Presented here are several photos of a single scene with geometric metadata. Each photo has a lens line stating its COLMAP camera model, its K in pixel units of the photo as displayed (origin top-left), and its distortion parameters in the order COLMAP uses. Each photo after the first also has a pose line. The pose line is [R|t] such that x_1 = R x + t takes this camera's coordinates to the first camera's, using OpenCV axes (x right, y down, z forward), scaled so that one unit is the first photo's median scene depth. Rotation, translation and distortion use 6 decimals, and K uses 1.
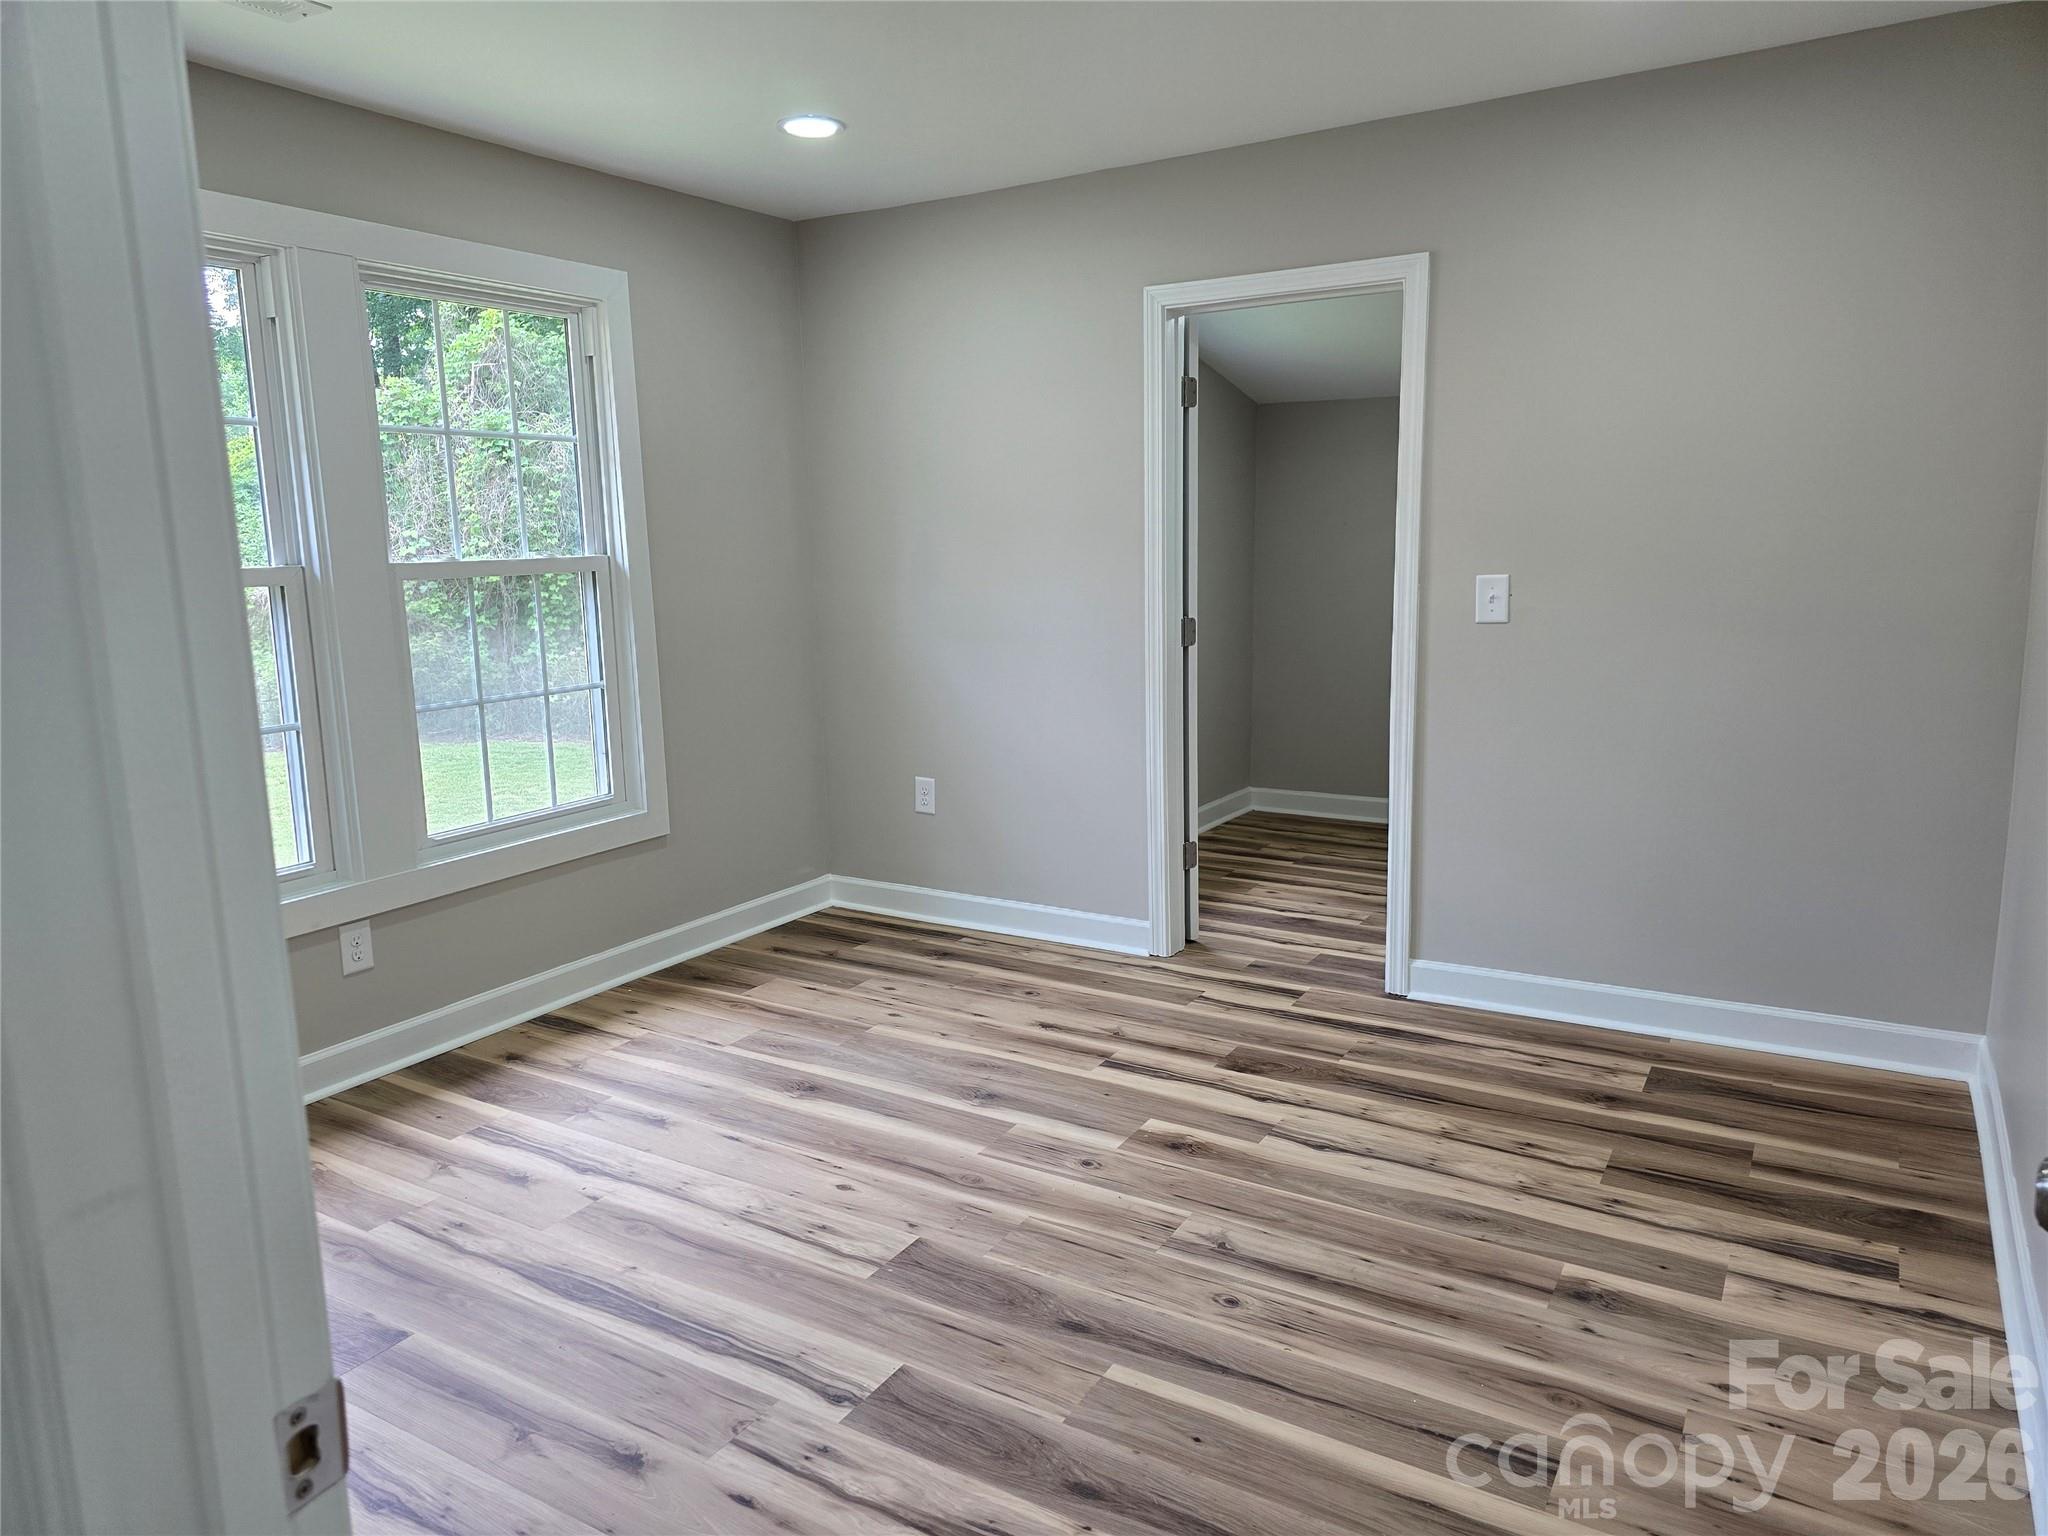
lens RADIAL K [[1372.9, 0, 1015.3], [0, 1372.9, 770.8], [0, 0, 1]] dist [0.069870, -0.071761]
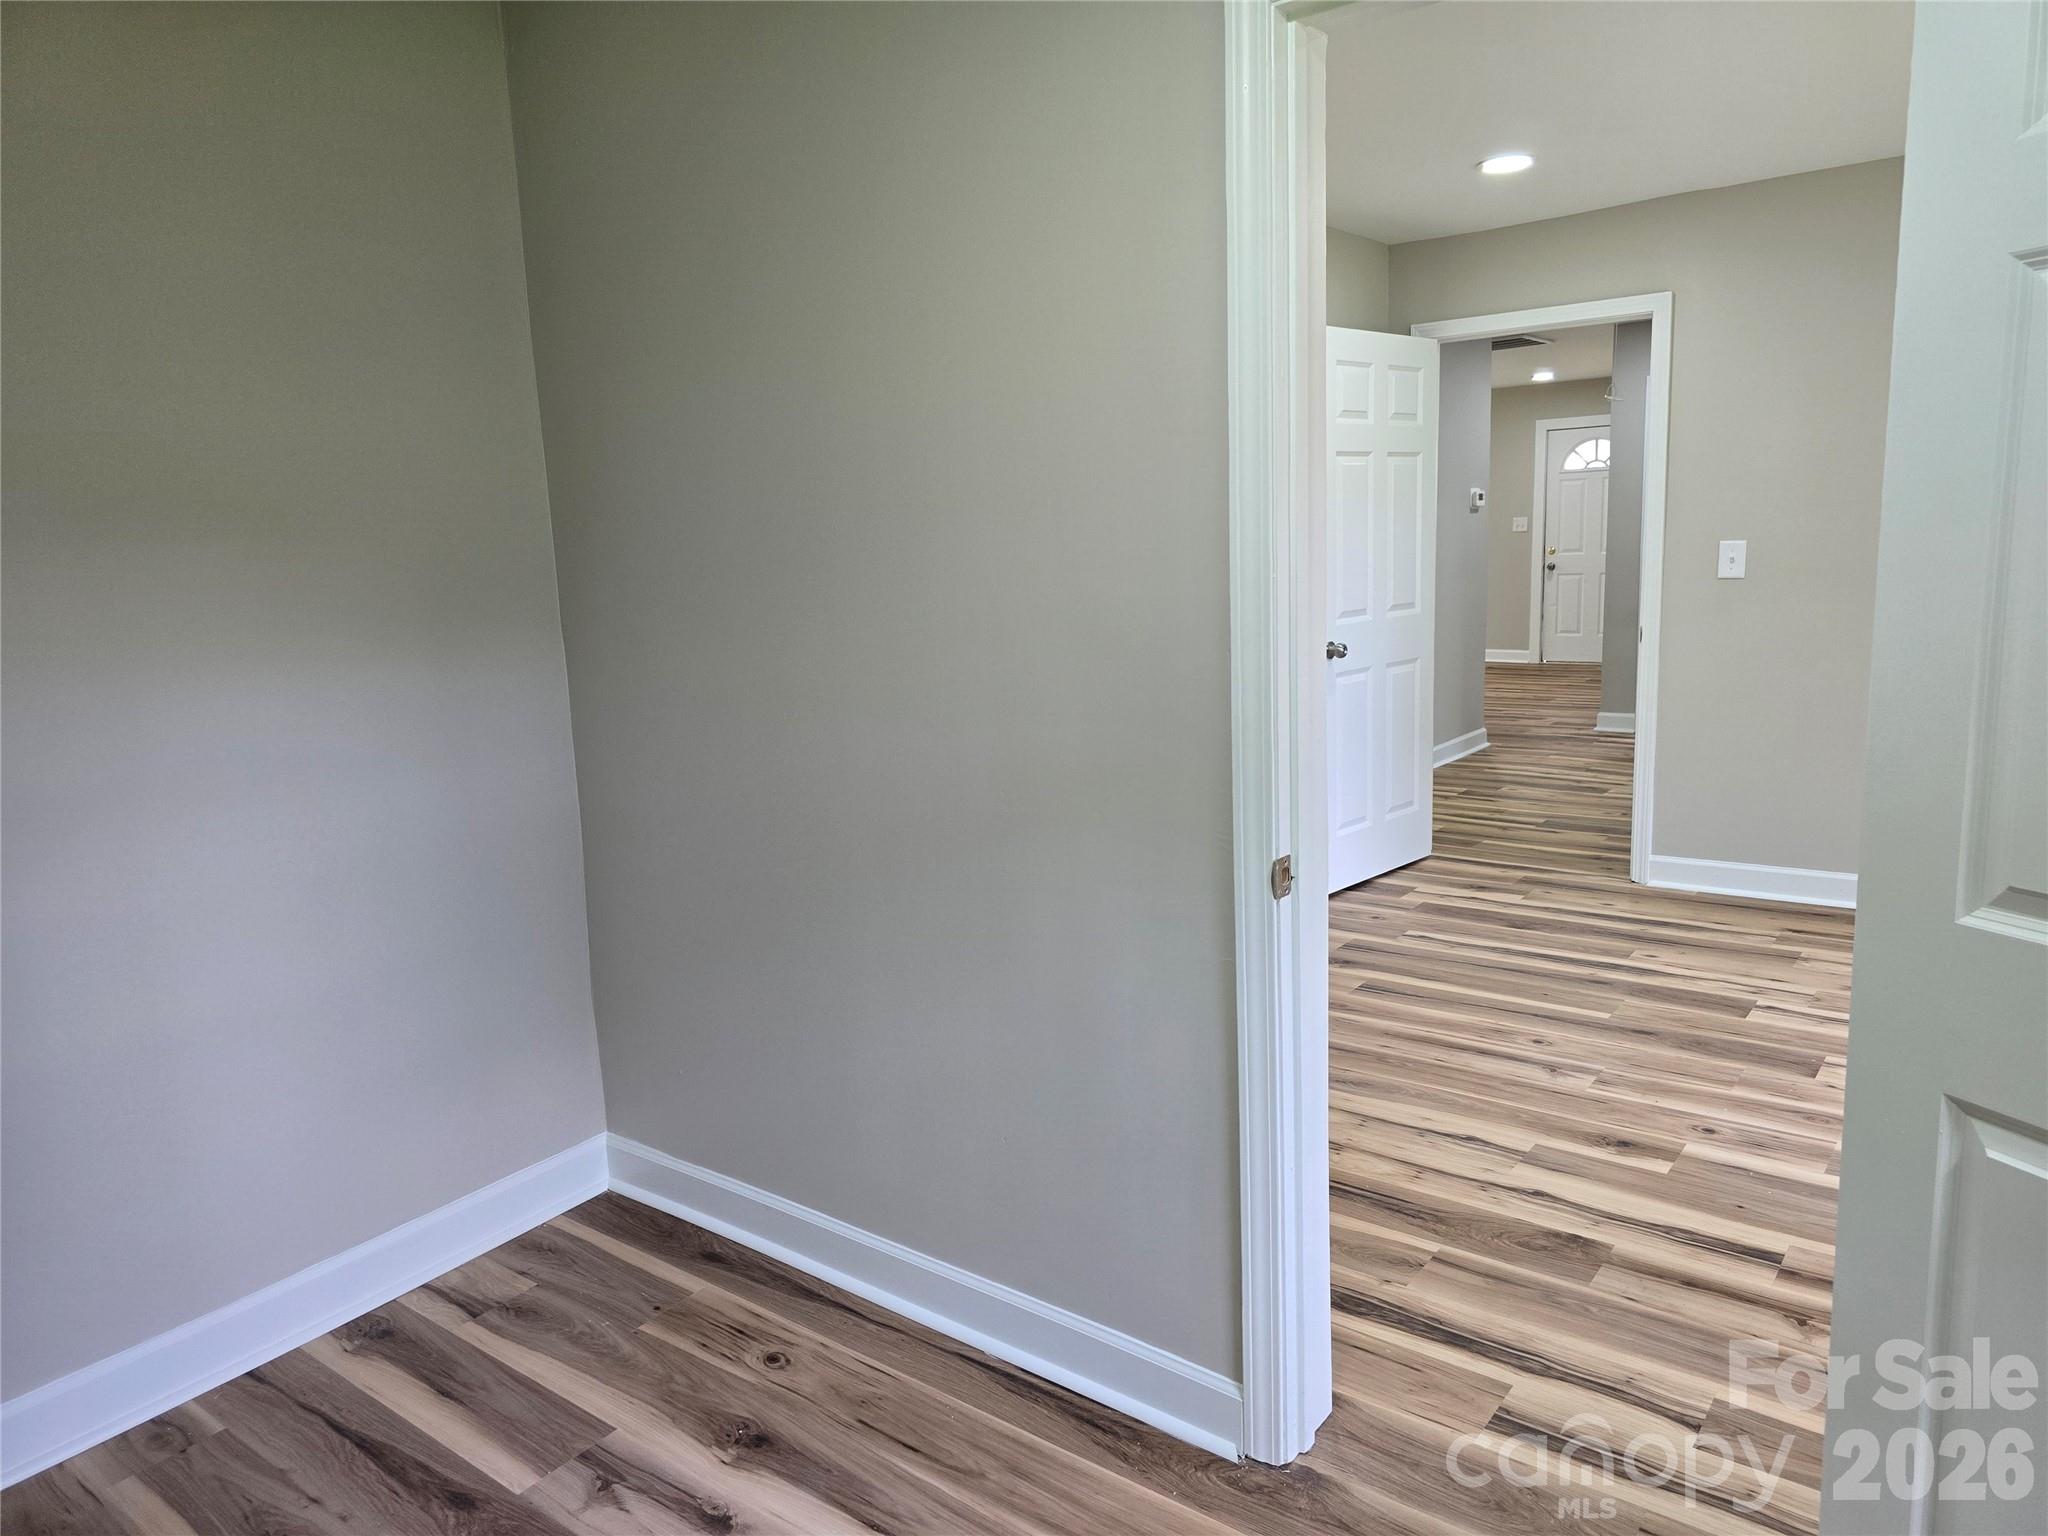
lens RADIAL K [[1372.9, 0, 1015.3], [0, 1372.9, 770.8], [0, 0, 1]] dist [0.069870, -0.071761]
pose [[-0.991074, 0.040410, 0.127042, 0.409022], [0.081577, 0.937539, 0.338181, -0.346473], [-0.105441, 0.345526, -0.932467, 1.879690]]
